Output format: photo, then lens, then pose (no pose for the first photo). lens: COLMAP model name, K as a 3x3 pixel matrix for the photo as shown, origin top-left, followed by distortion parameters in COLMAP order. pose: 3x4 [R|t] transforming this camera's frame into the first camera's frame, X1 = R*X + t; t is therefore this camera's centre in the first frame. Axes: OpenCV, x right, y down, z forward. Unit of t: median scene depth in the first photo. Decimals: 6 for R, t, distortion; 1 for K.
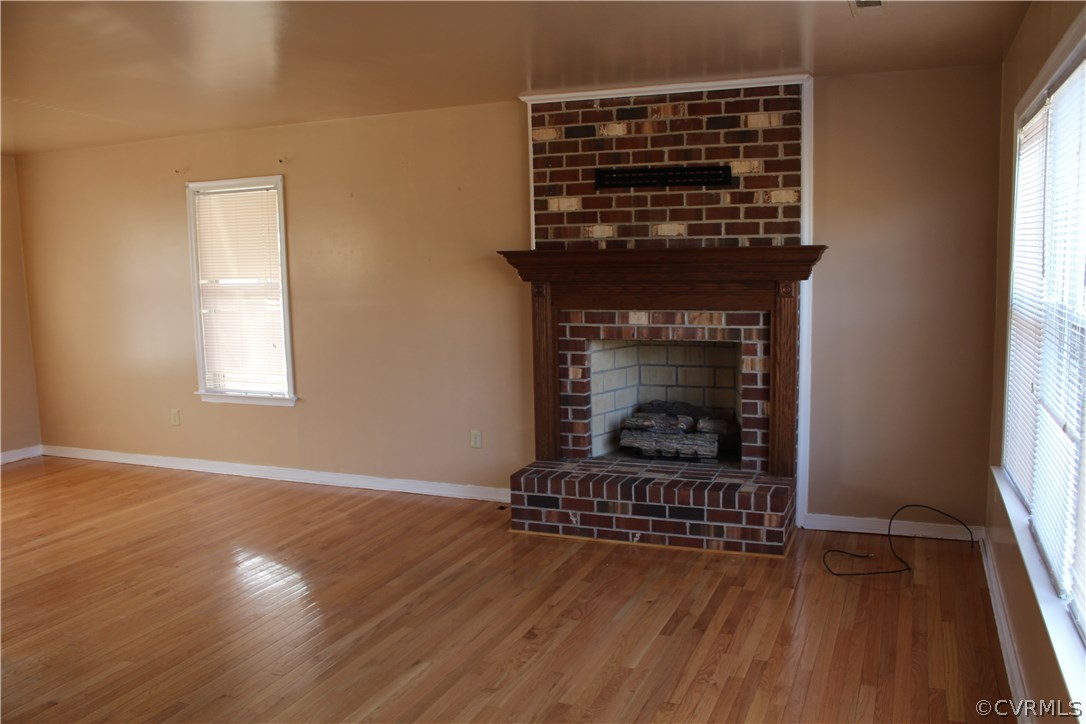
lens RADIAL K [[909.5, 0, 546.3], [0, 909.5, 370.3], [0, 0, 1]] dist [-0.161178, 0.142545]
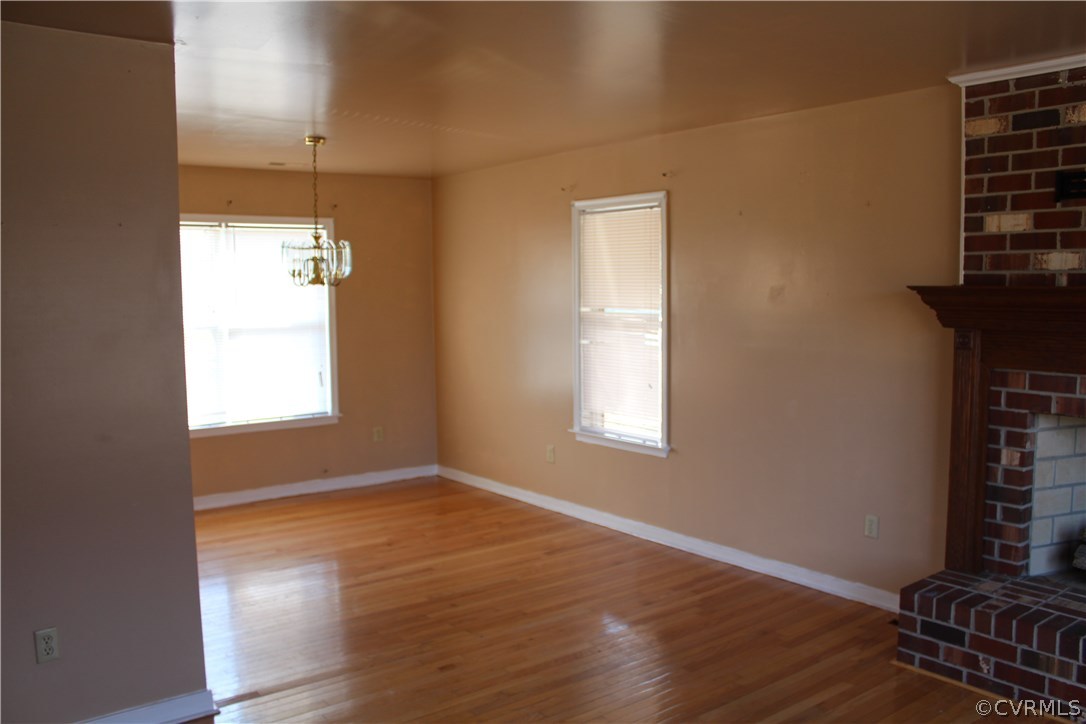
lens RADIAL K [[909.5, 0, 546.3], [0, 909.5, 370.3], [0, 0, 1]] dist [-0.161178, 0.142545]
pose [[0.867798, 0.060707, -0.493195, 0.052130], [-0.074986, 0.997142, -0.009203, -0.032149], [0.491227, 0.044969, 0.869870, 0.215551]]
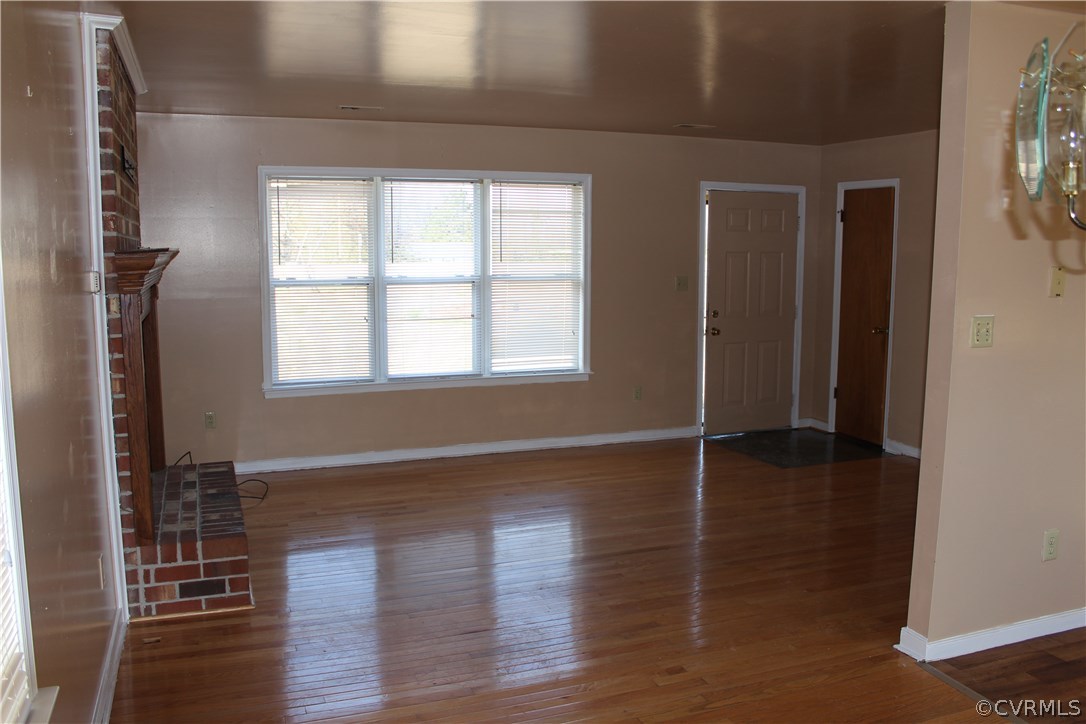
lens RADIAL K [[909.5, 0, 546.3], [0, 909.5, 370.3], [0, 0, 1]] dist [-0.161178, 0.142545]
pose [[-0.686523, -0.073298, 0.723404, -0.732481], [0.112295, 0.972281, 0.205084, -0.144877], [-0.718384, 0.222030, -0.659262, 1.241129]]
